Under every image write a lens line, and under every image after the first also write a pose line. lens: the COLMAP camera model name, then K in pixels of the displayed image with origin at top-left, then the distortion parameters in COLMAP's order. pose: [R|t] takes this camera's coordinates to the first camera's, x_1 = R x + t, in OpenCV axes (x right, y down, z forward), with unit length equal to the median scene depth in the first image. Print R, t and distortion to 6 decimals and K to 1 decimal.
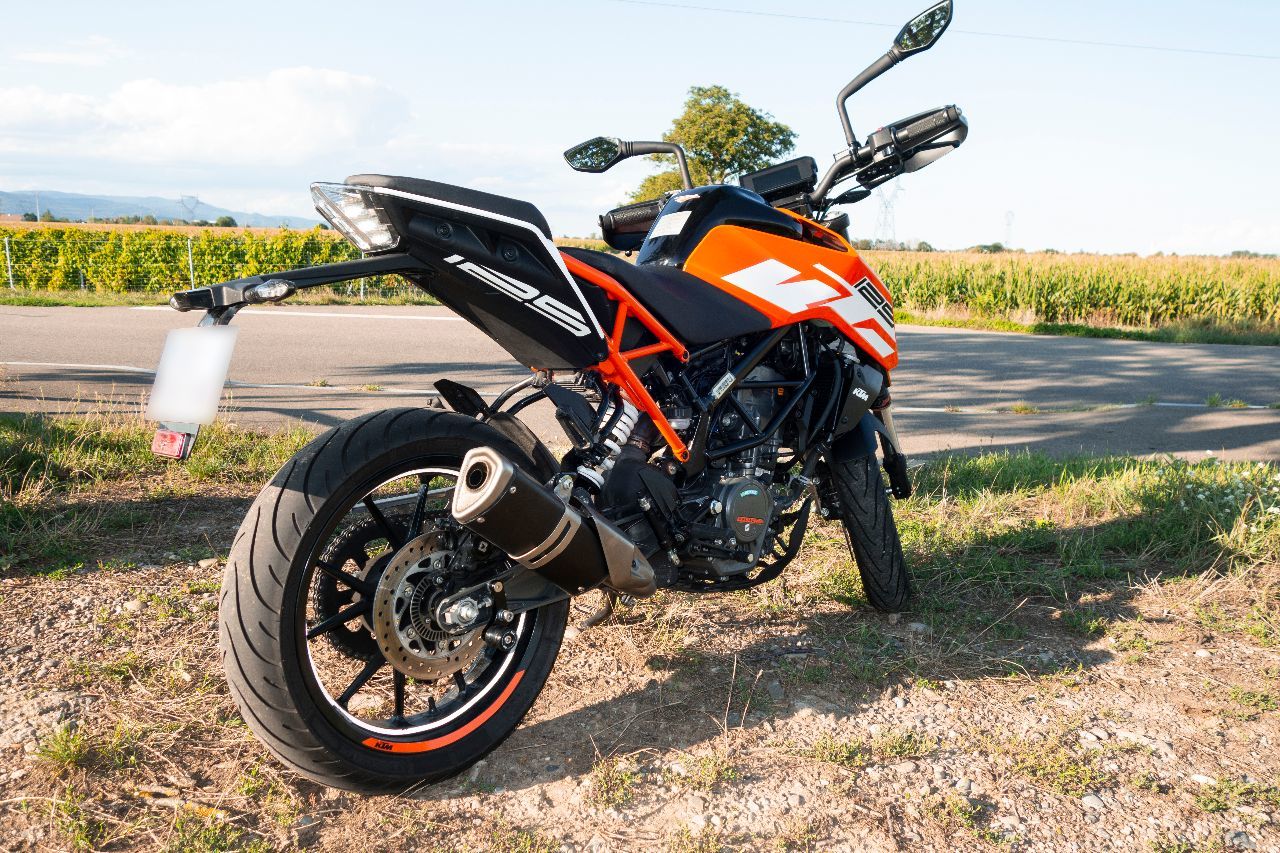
lens RADIAL K [[1008.3, 0, 639.6], [0, 1008.3, 430.9], [0, 0, 1]] dist [-0.005338, 0.002684]
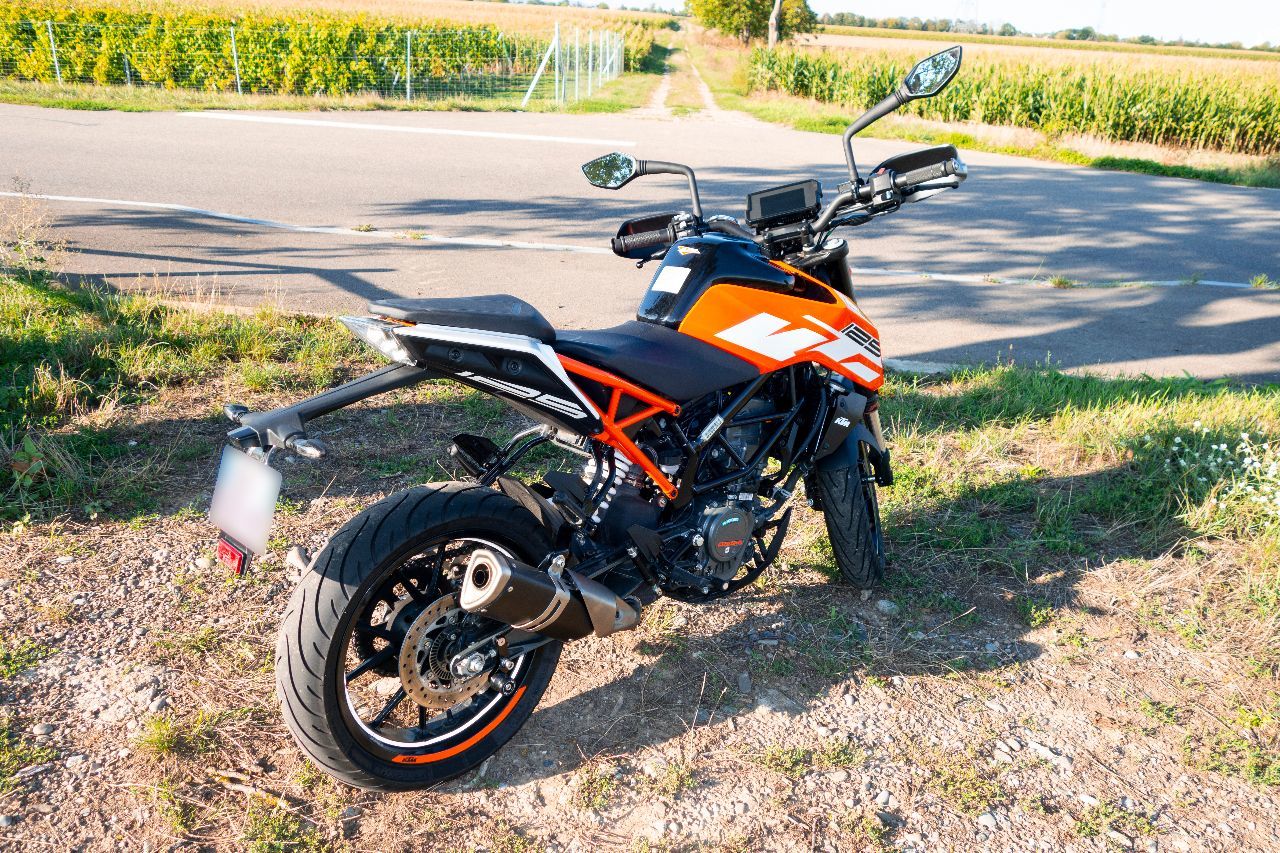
lens RADIAL K [[1008.3, 0, 639.6], [0, 1008.3, 430.9], [0, 0, 1]] dist [-0.005338, 0.002684]
pose [[0.998071, 0.044376, -0.043417, 0.051865], [-0.034465, 0.977722, 0.207053, -0.272450], [0.051638, -0.205157, 0.977366, -0.095105]]
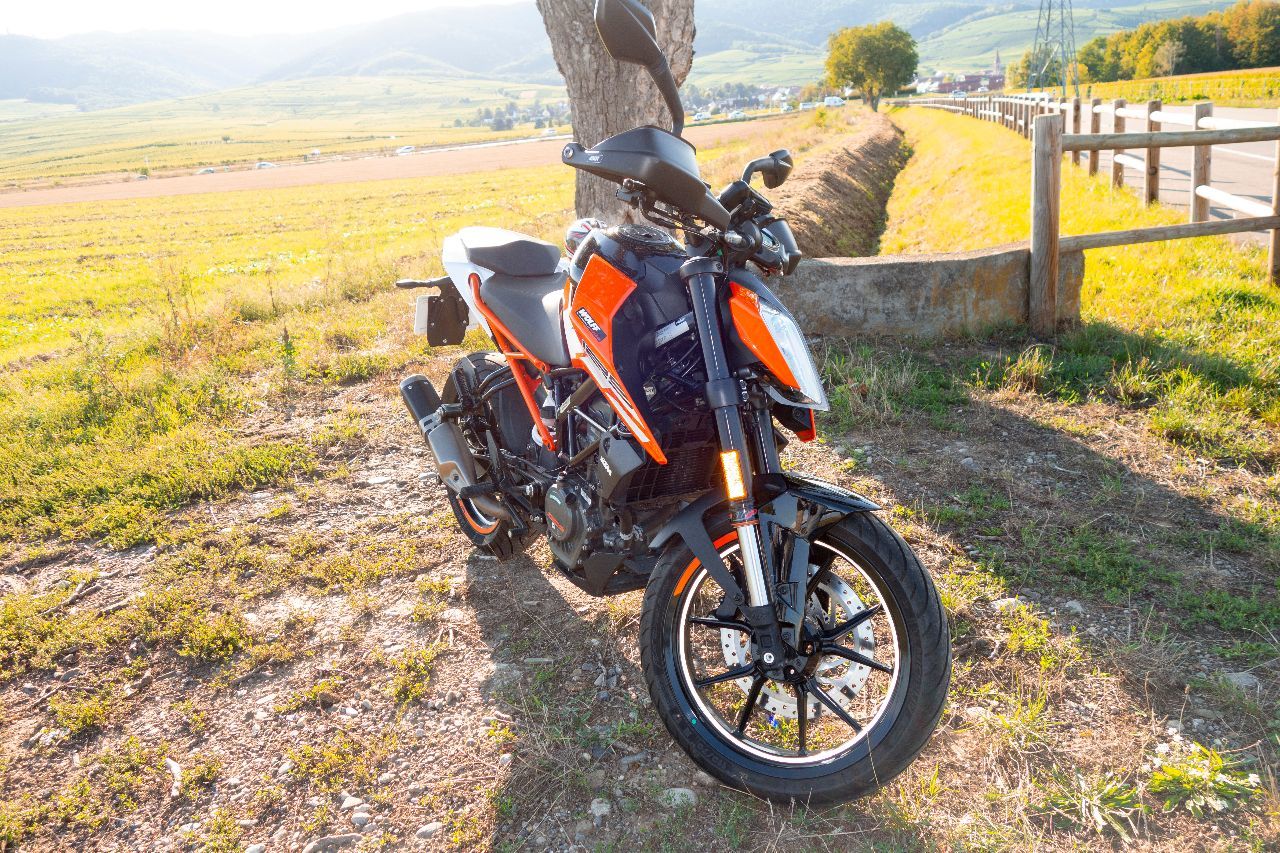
lens RADIAL K [[1008.3, 0, 639.6], [0, 1008.3, 430.9], [0, 0, 1]] dist [-0.005338, 0.002684]
pose [[-0.251394, 0.281334, -0.926095, 1.148600], [-0.091413, 0.945645, 0.312088, -0.387188], [0.963558, 0.163114, -0.212012, 1.342489]]
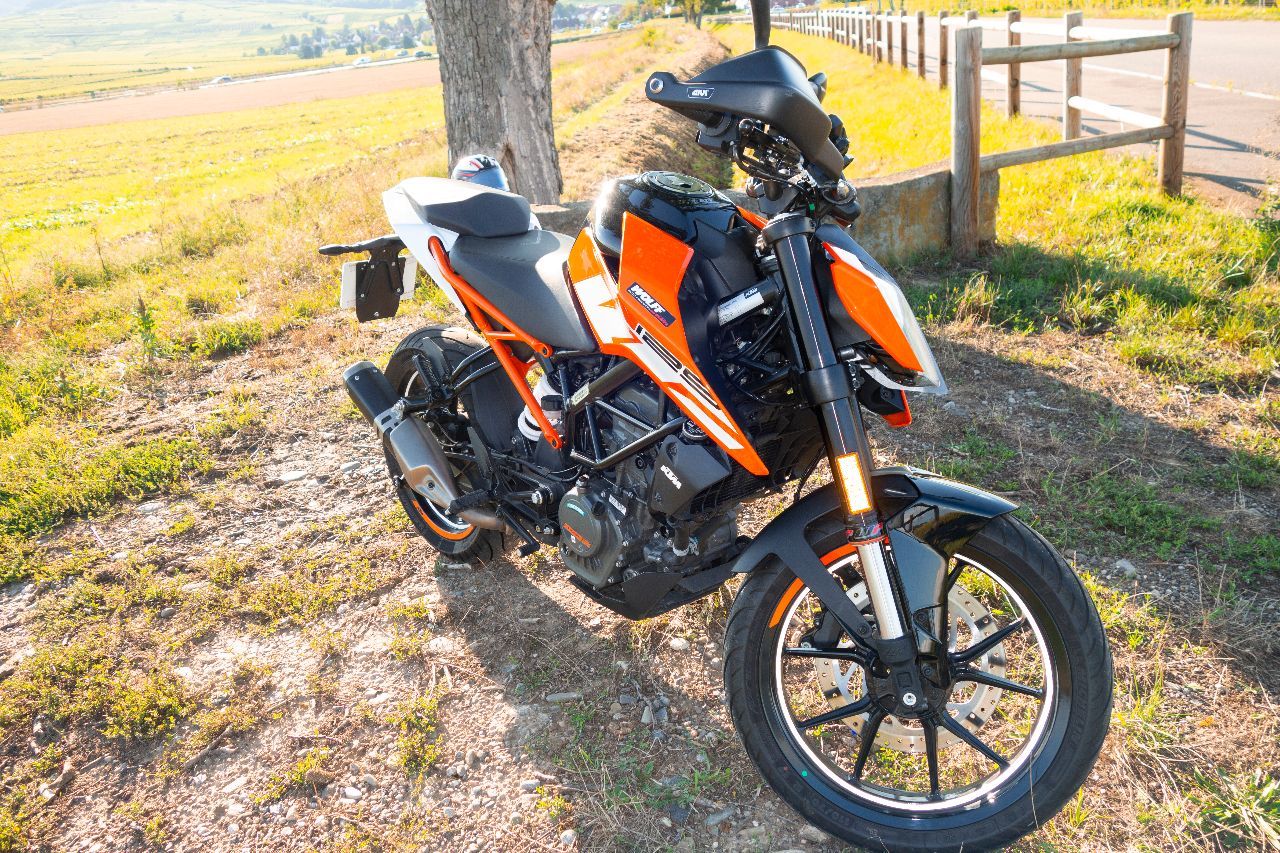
lens RADIAL K [[1008.3, 0, 639.6], [0, 1008.3, 430.9], [0, 0, 1]] dist [-0.005338, 0.002684]
pose [[-0.086814, 0.358587, -0.929451, 0.985102], [-0.072742, 0.928201, 0.364899, -0.368063], [0.993565, 0.099288, -0.054496, 1.119713]]
